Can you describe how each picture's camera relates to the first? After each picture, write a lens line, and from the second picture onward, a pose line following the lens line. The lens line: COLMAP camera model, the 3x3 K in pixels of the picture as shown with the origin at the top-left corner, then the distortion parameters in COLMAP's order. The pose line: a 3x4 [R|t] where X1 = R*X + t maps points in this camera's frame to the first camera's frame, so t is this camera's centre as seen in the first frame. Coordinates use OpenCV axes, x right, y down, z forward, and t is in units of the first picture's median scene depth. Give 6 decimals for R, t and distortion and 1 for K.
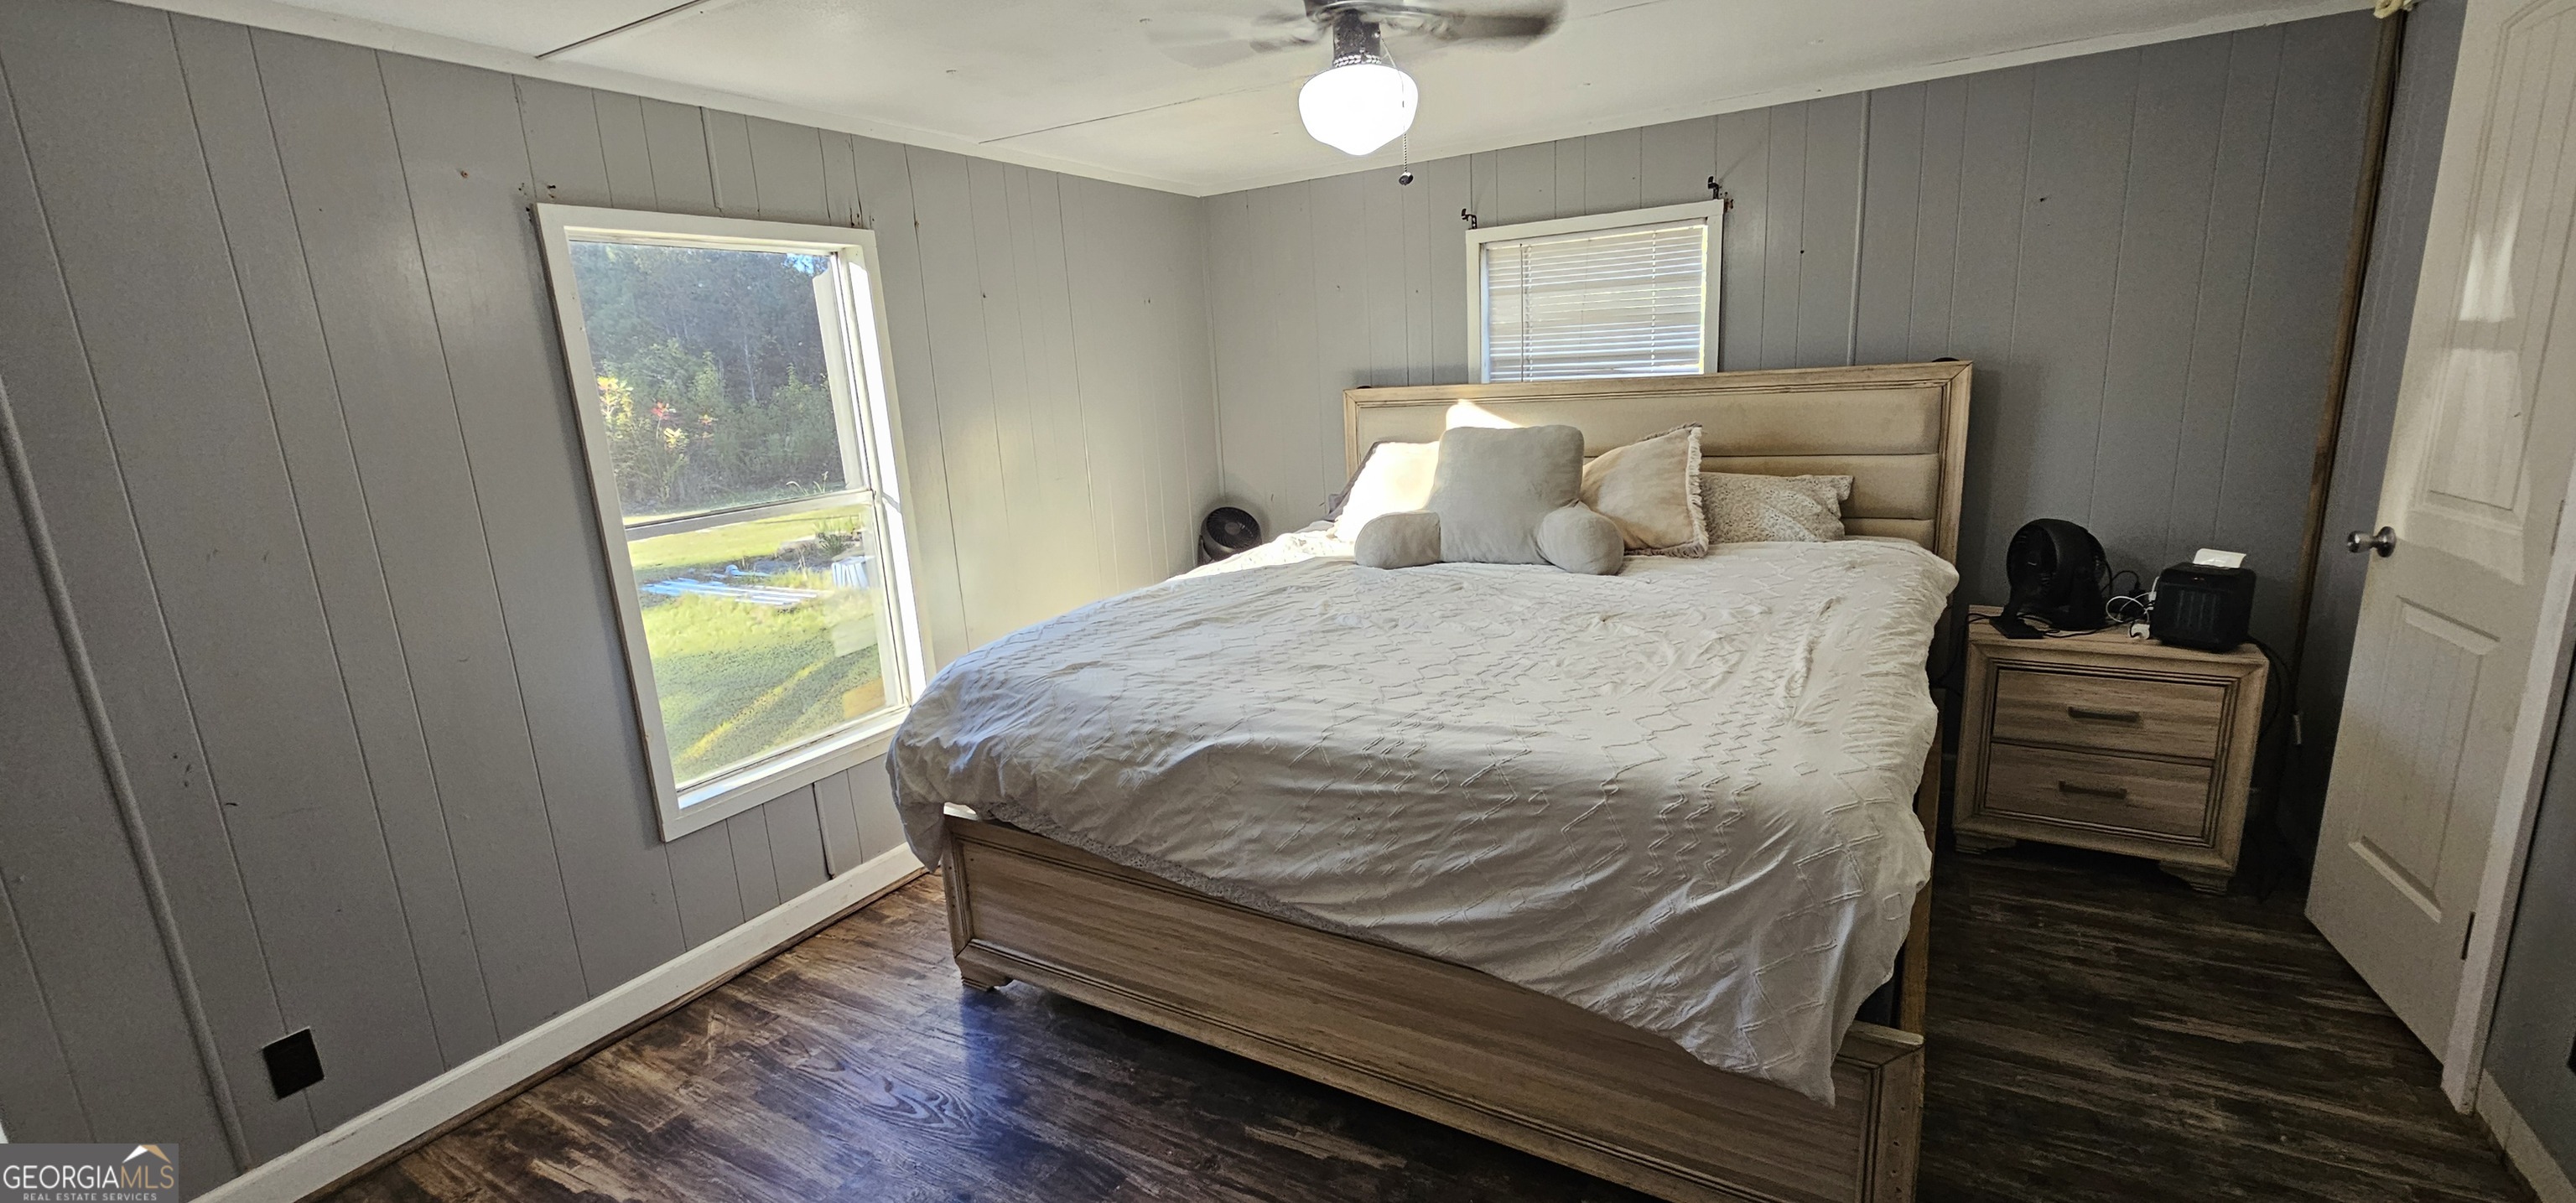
lens RADIAL K [[1051.8, 0, 1295.9], [0, 1051.8, 600.7], [0, 0, 1]] dist [-0.001672, -0.000146]
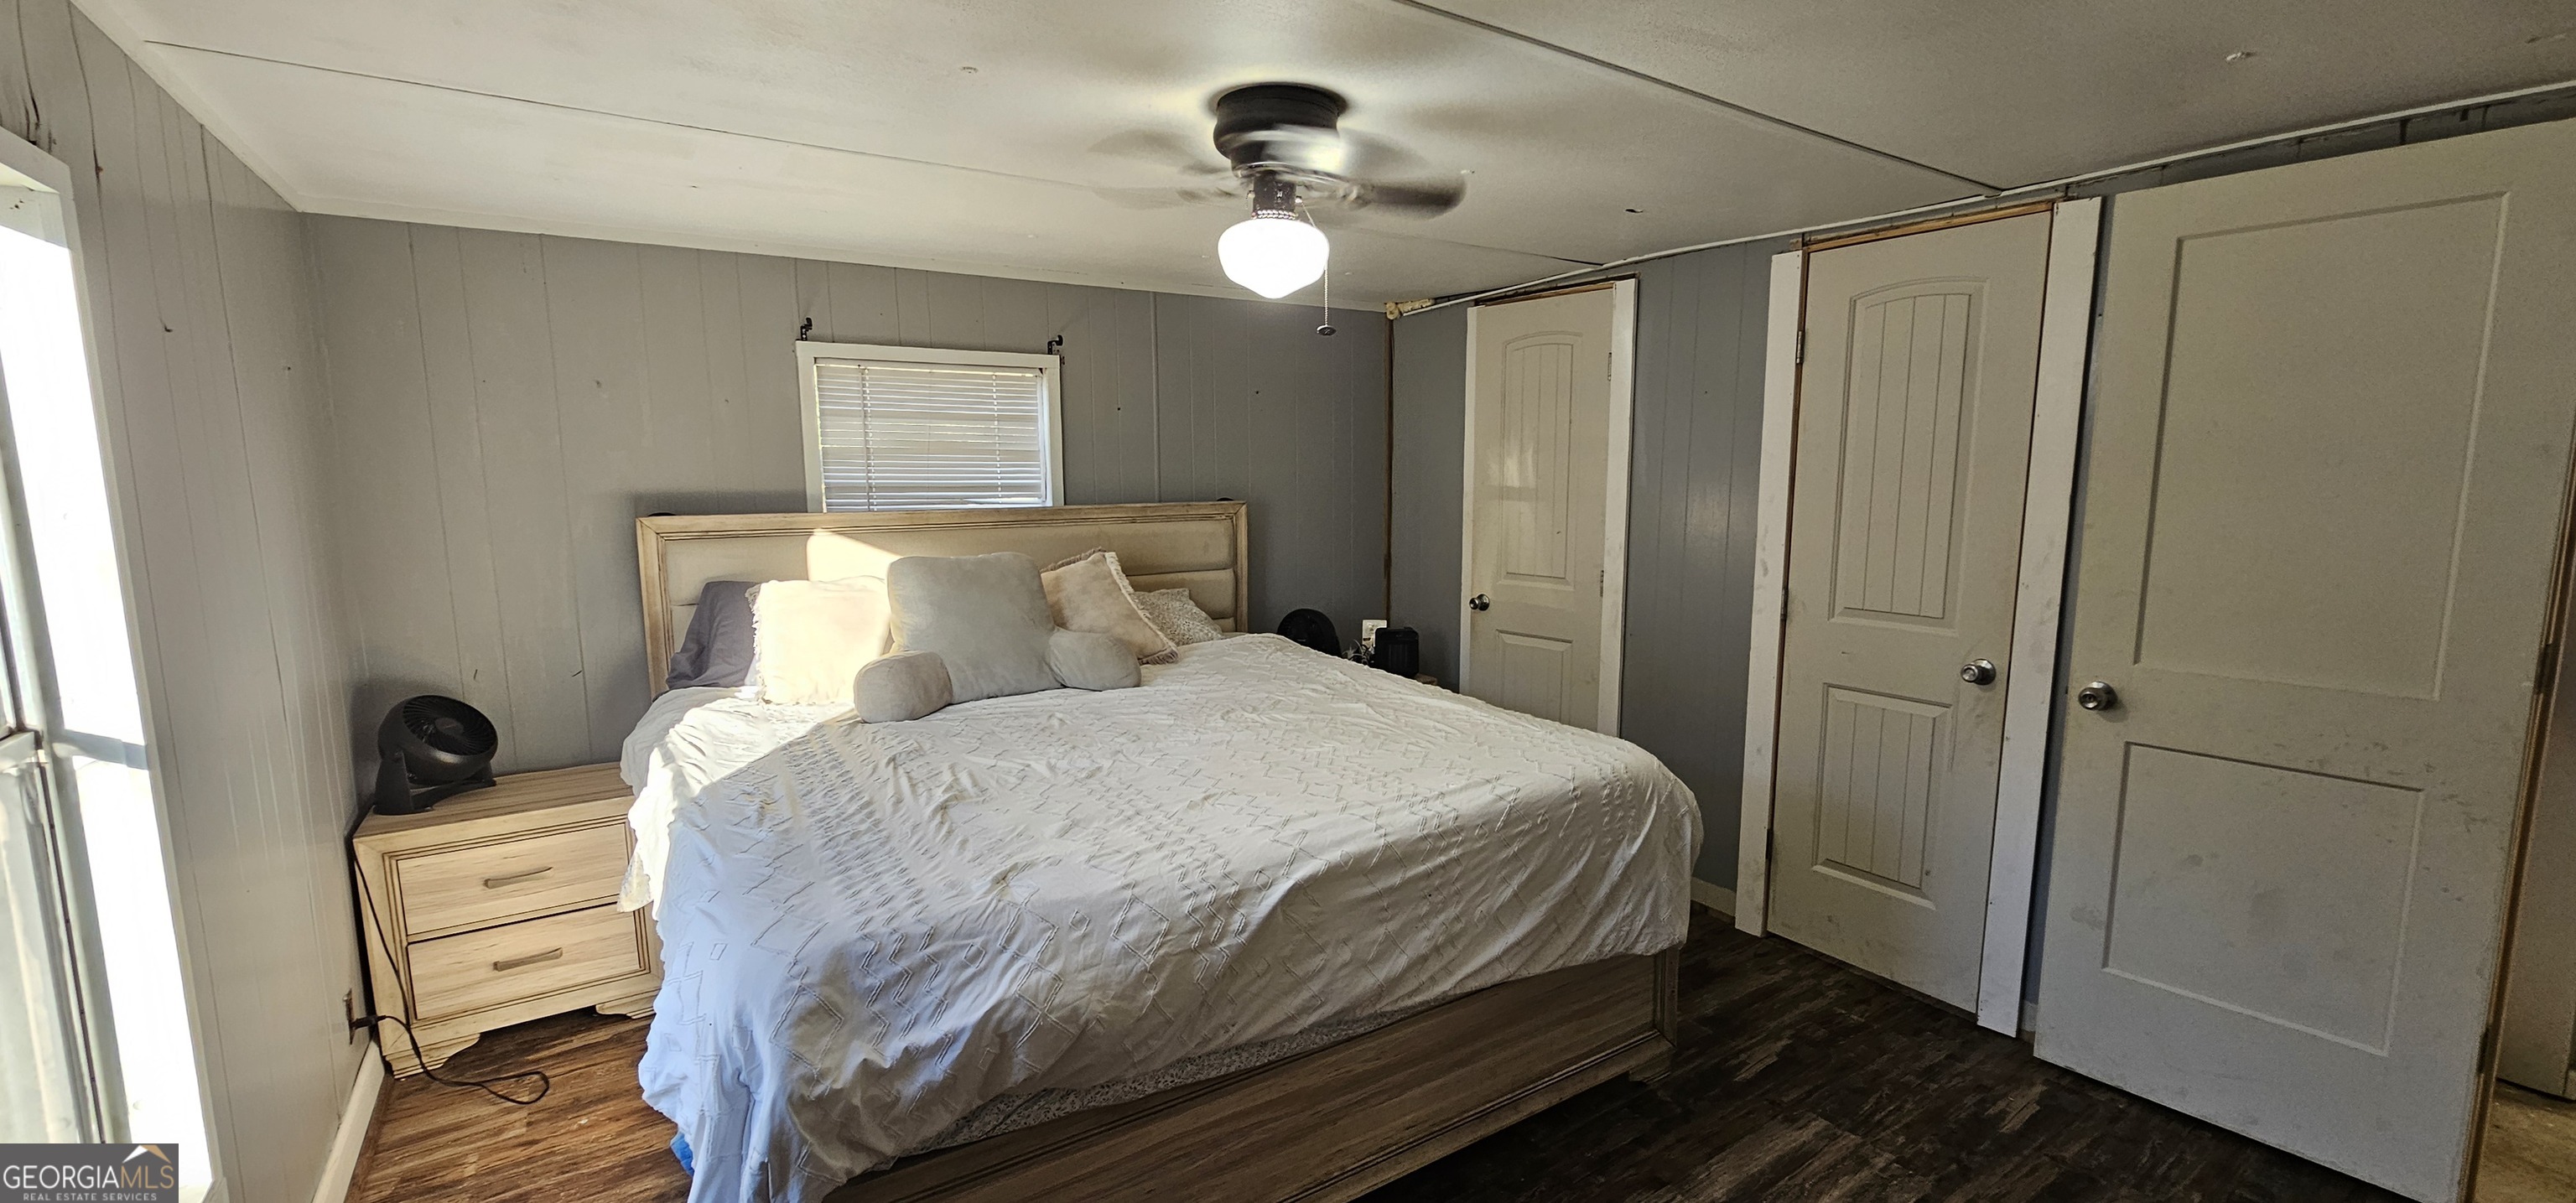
lens RADIAL K [[1051.8, 0, 1296.8], [0, 1051.8, 605.1], [0, 0, 1]] dist [-0.001672, -0.000146]
pose [[0.441814, -0.063066, 0.894887, -0.856107], [0.175668, 0.984296, -0.017362, -0.085161], [-0.879739, 0.164874, 0.445955, 0.517979]]
